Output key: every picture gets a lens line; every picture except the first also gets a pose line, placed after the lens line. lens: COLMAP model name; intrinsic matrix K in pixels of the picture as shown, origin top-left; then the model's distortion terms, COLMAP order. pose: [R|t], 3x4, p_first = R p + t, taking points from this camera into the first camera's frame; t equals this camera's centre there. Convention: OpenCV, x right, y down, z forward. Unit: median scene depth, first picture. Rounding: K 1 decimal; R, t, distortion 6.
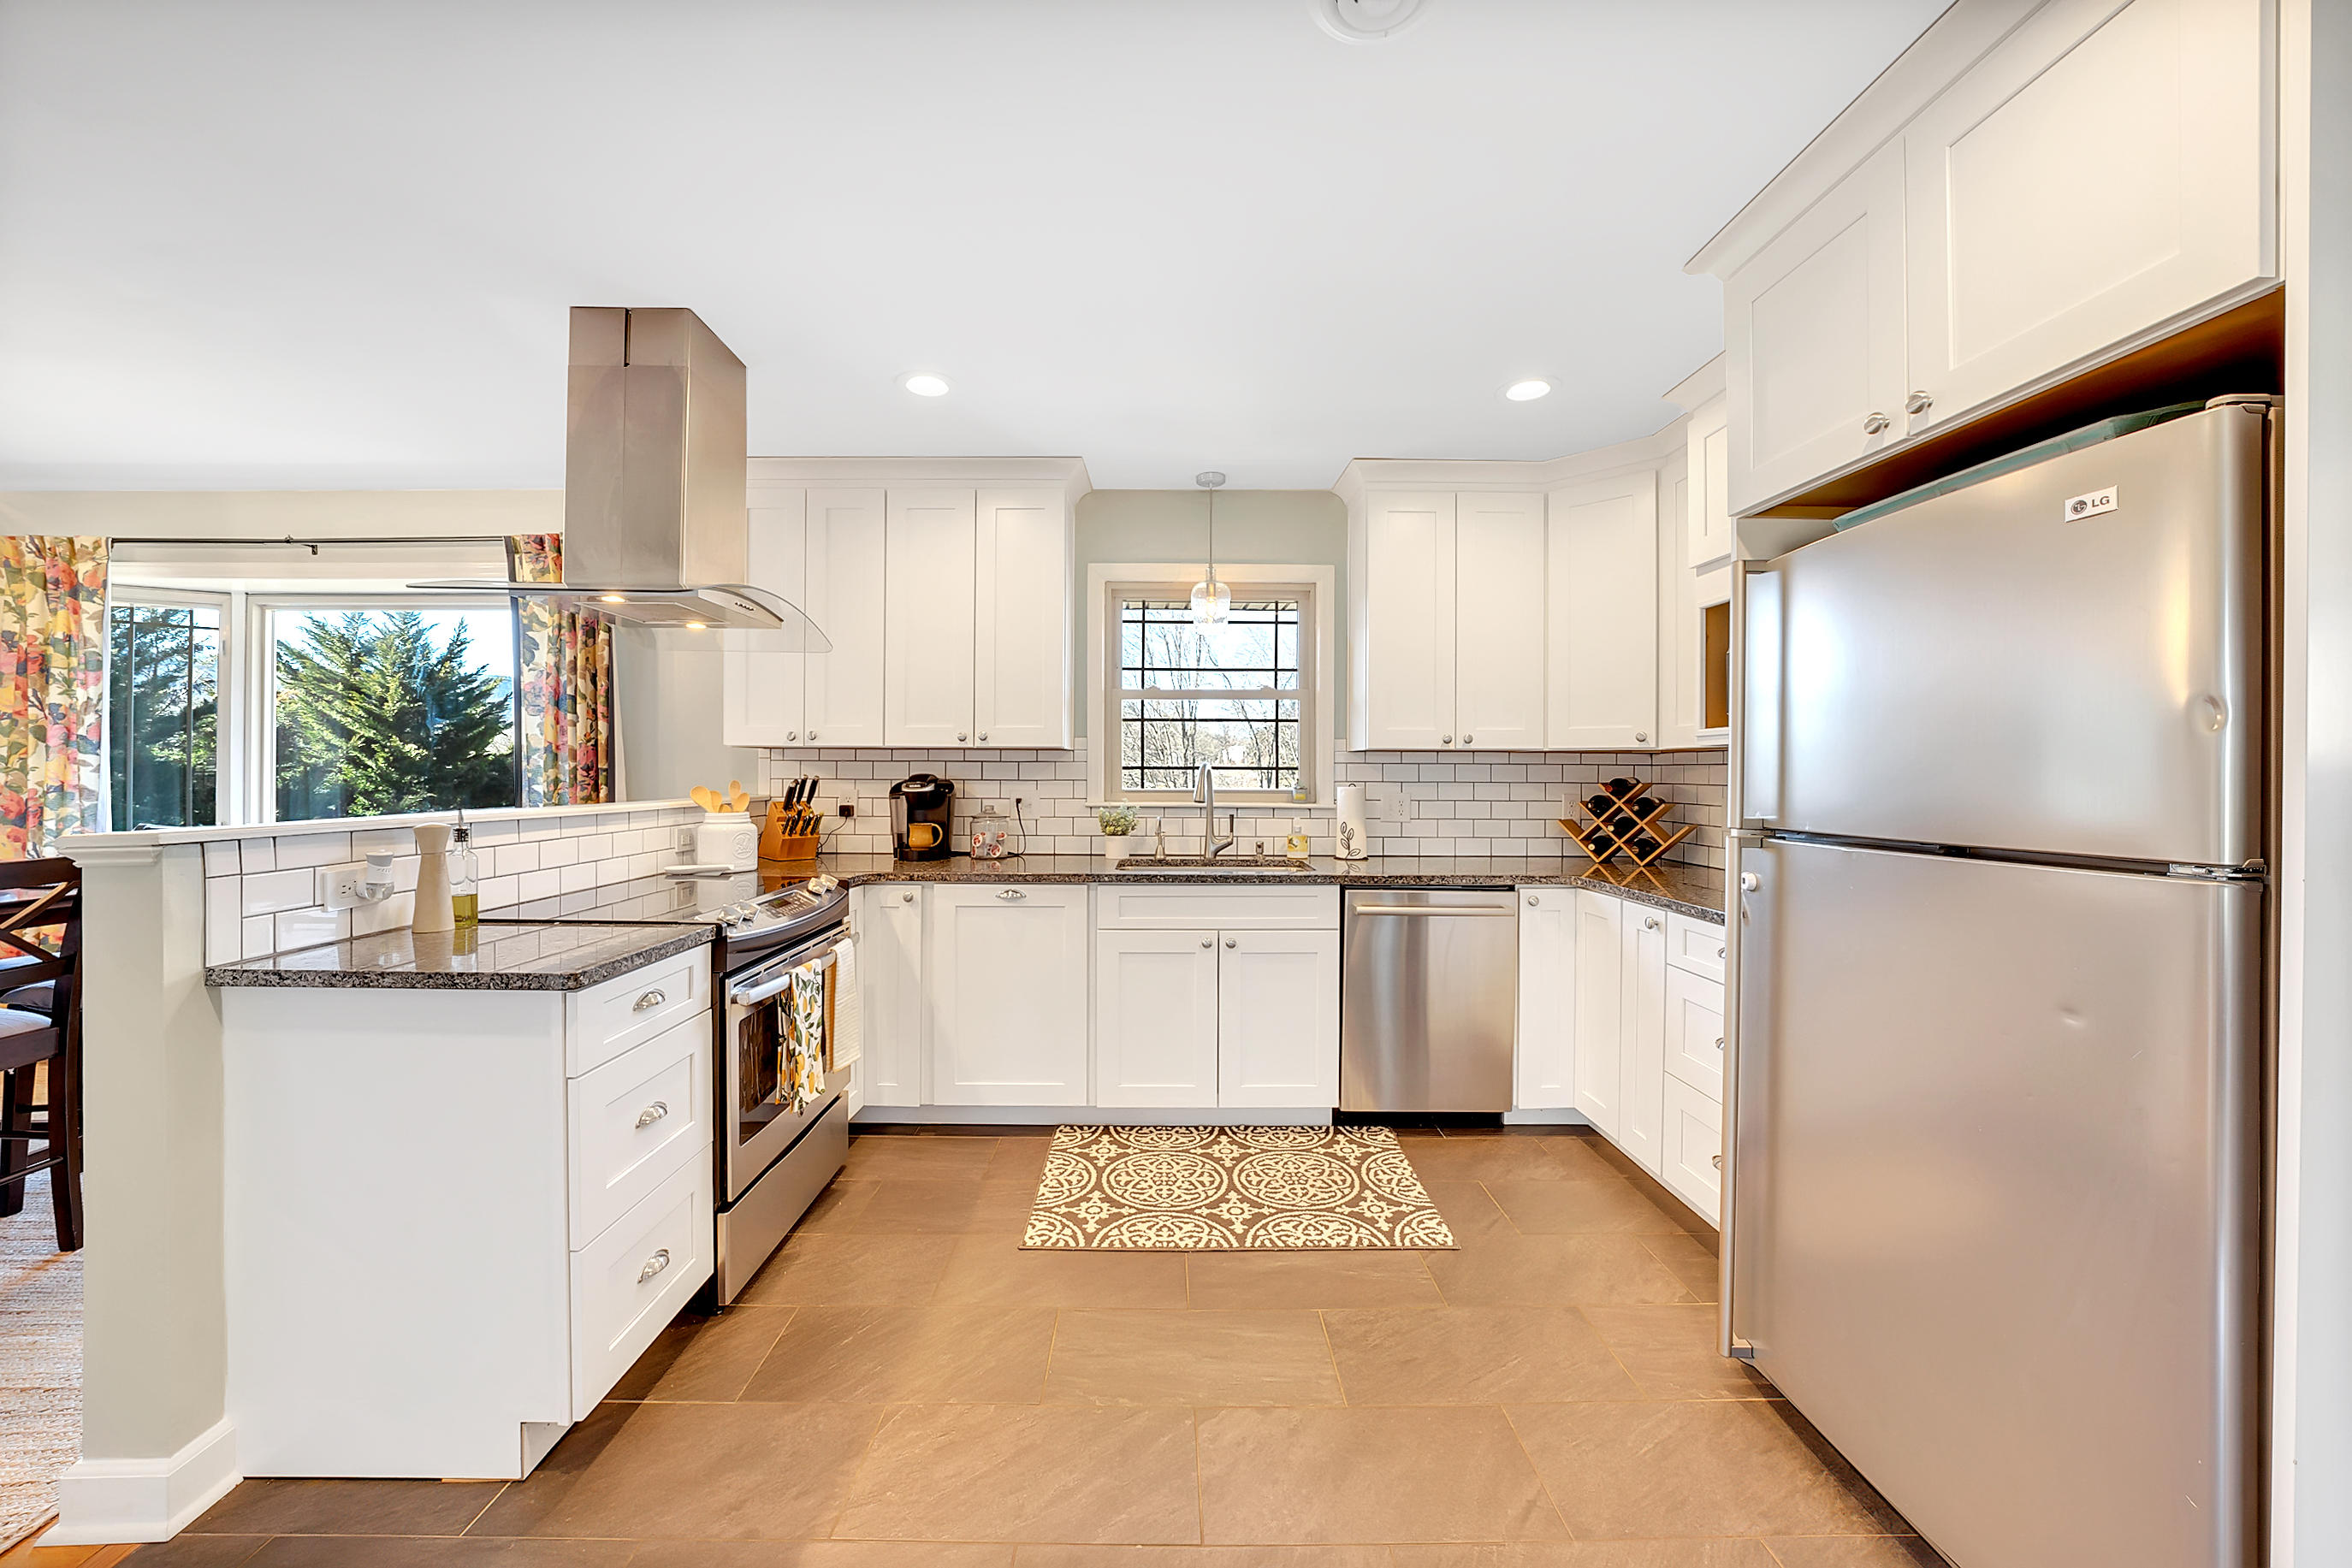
lens RADIAL K [[839.1, 0, 1172.2], [0, 839.1, 772.9], [0, 0, 1]] dist [-0.030338, 0.004271]
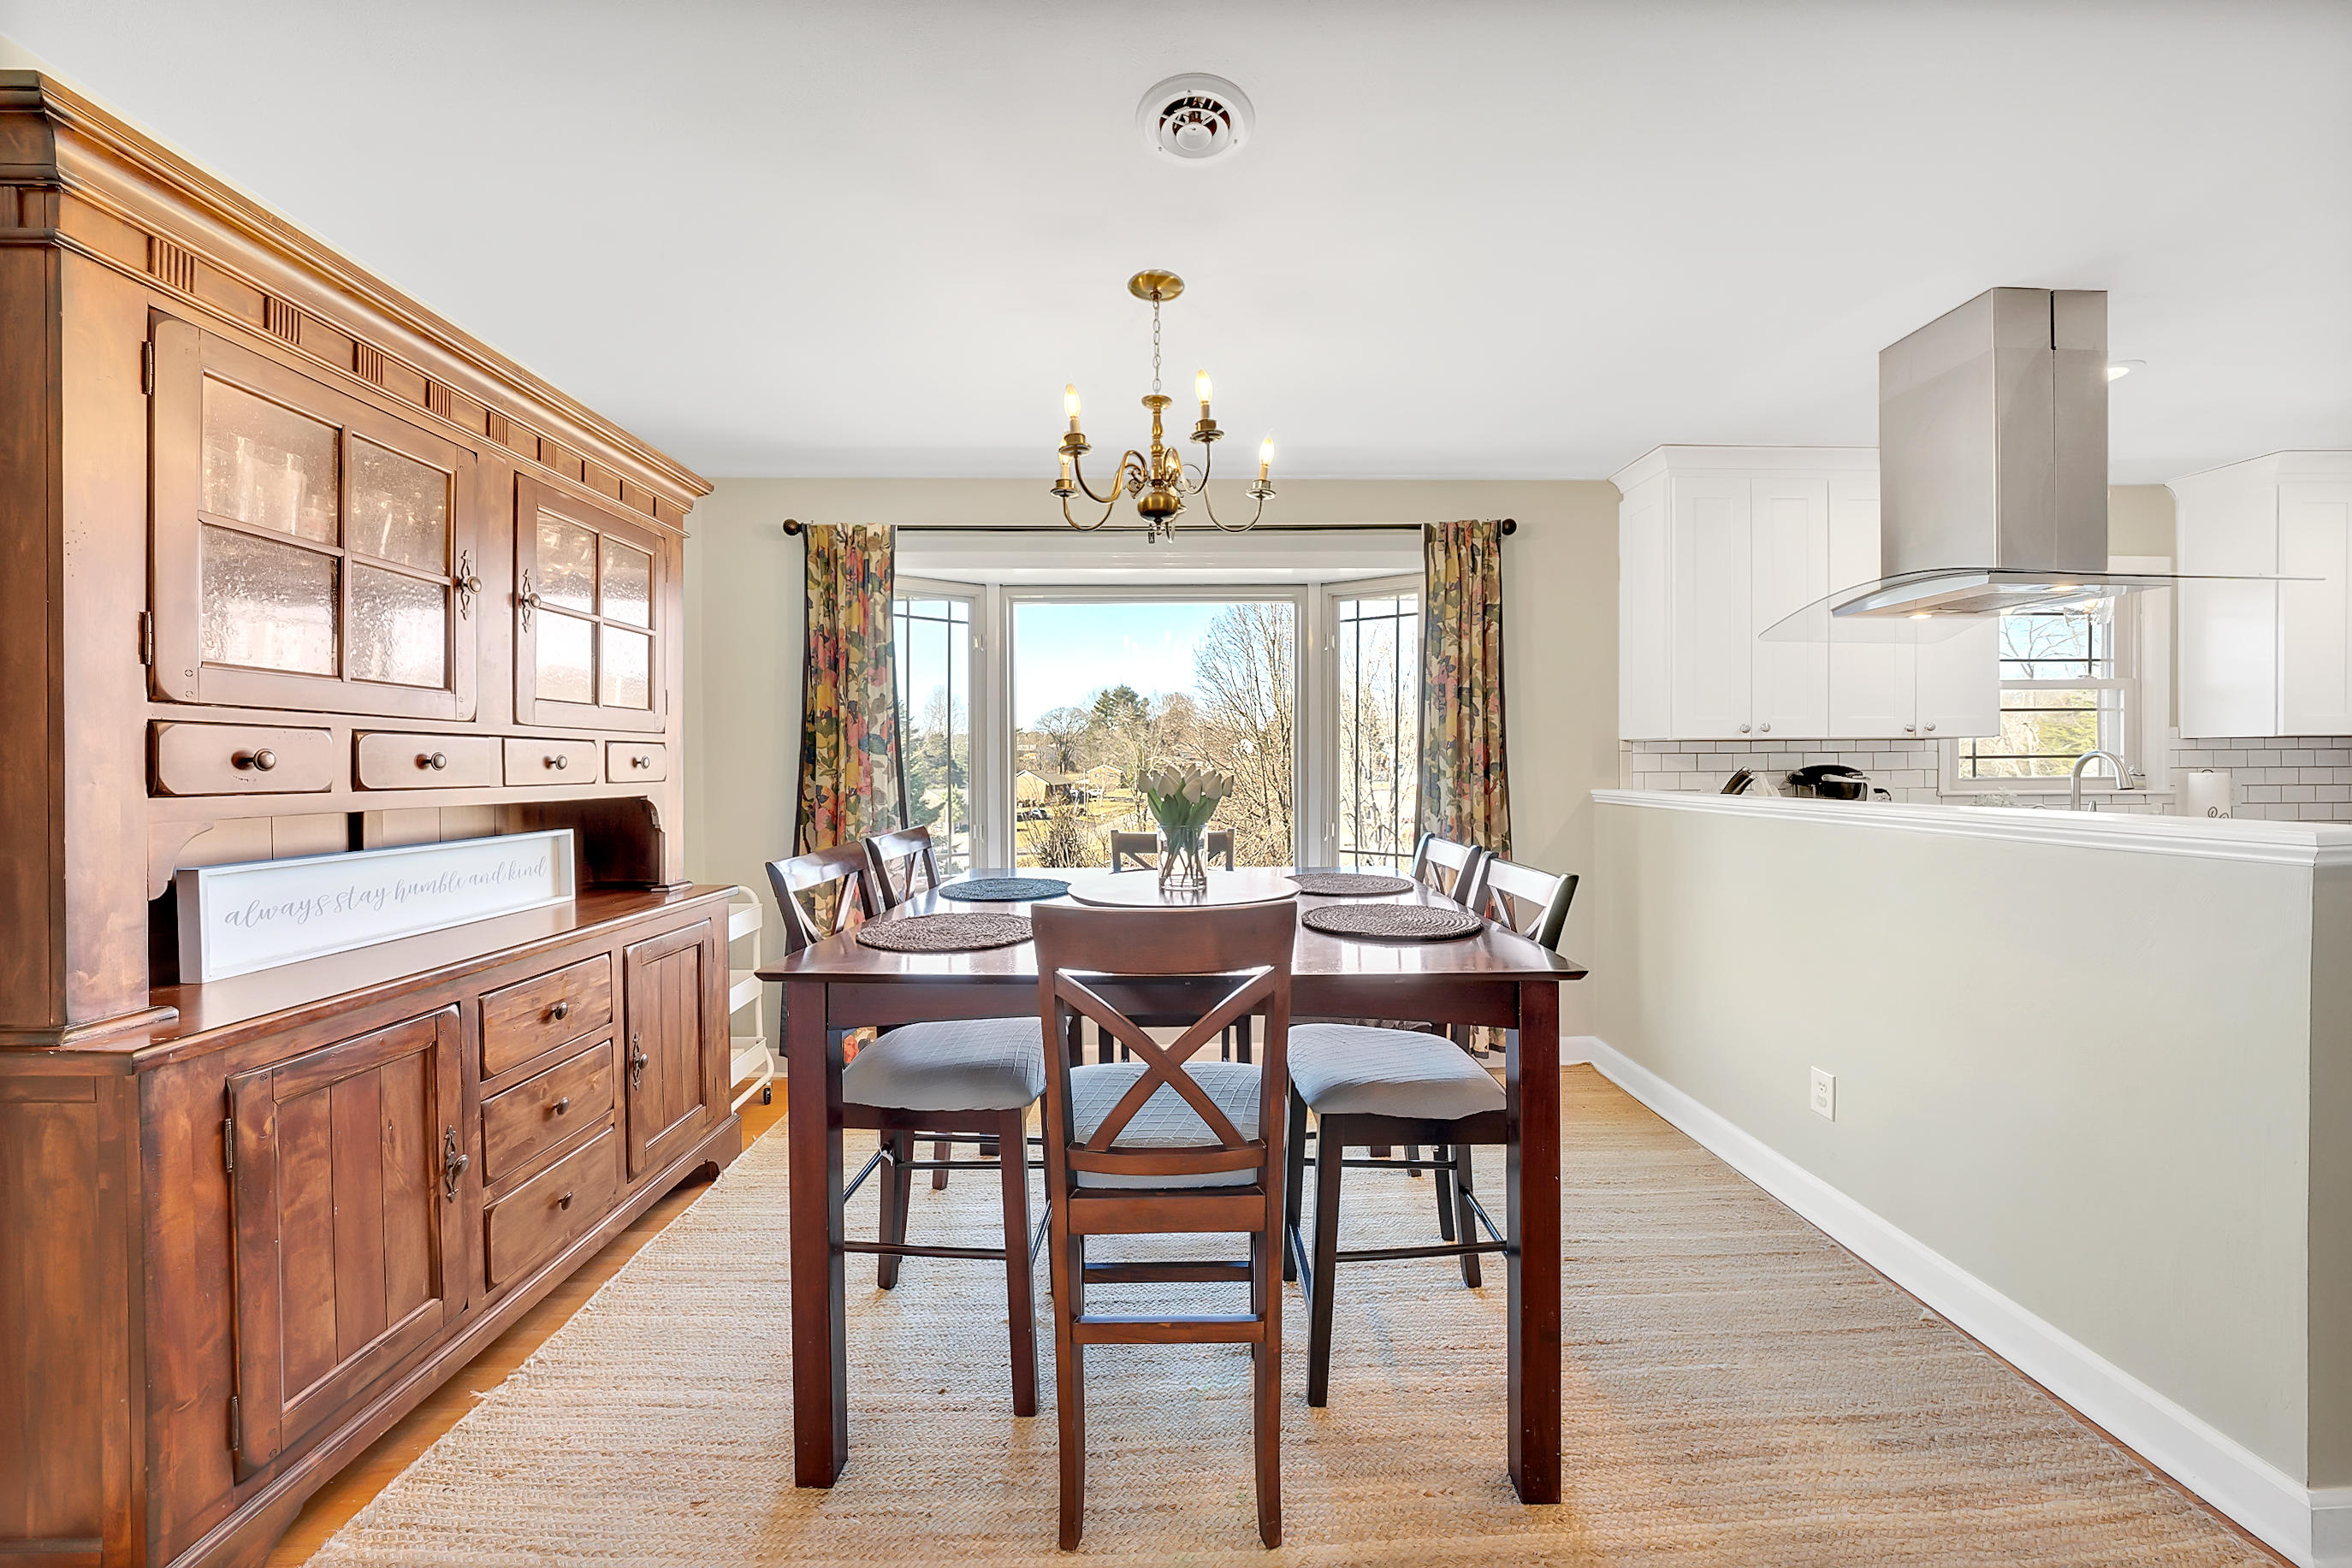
lens RADIAL K [[839.1, 0, 1172.2], [0, 839.1, 772.9], [0, 0, 1]] dist [-0.030338, 0.004271]
pose [[0.999865, -0.011896, 0.011310, -1.023777], [0.011809, 0.999900, 0.007731, -0.005604], [-0.011401, -0.007596, 0.999906, 0.017854]]
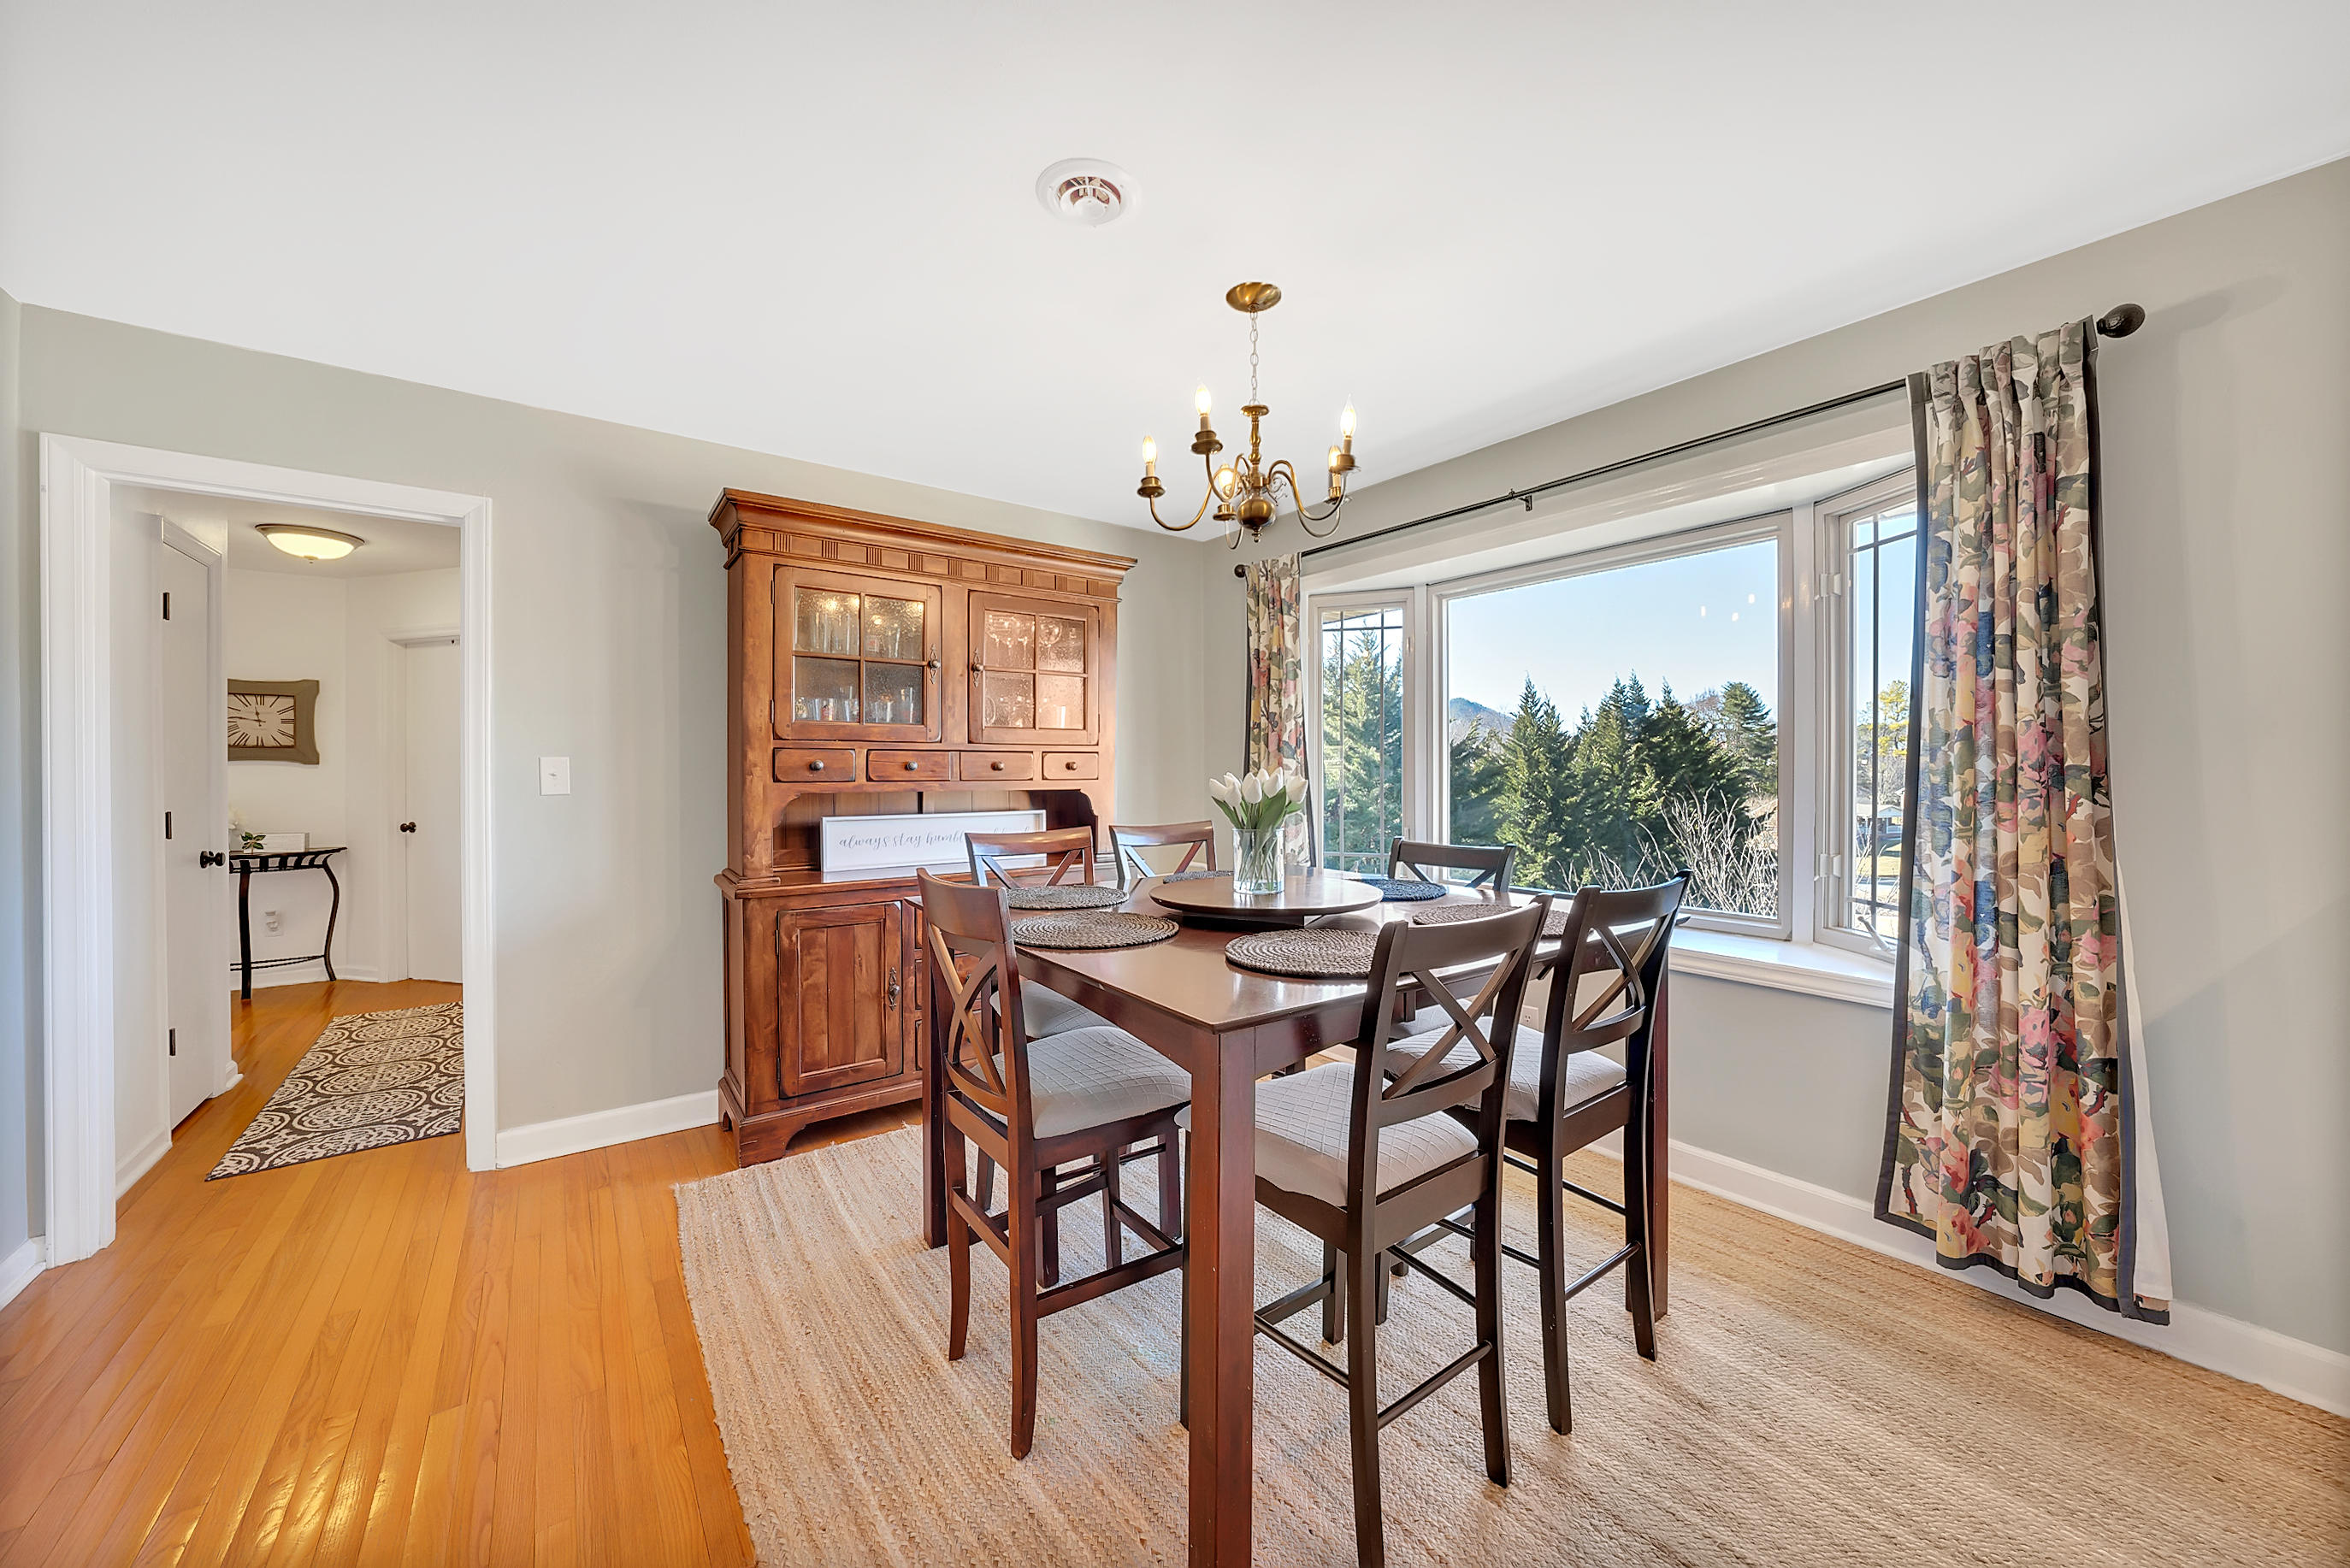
lens RADIAL K [[838.4, 0, 1171.2], [0, 838.4, 773.0], [0, 0, 1]] dist [-0.030338, 0.004271]
pose [[0.589257, -0.004589, -0.807932, -0.578126], [0.005466, 0.999984, -0.001693, -0.003082], [0.807927, -0.003418, 0.589273, 0.208324]]
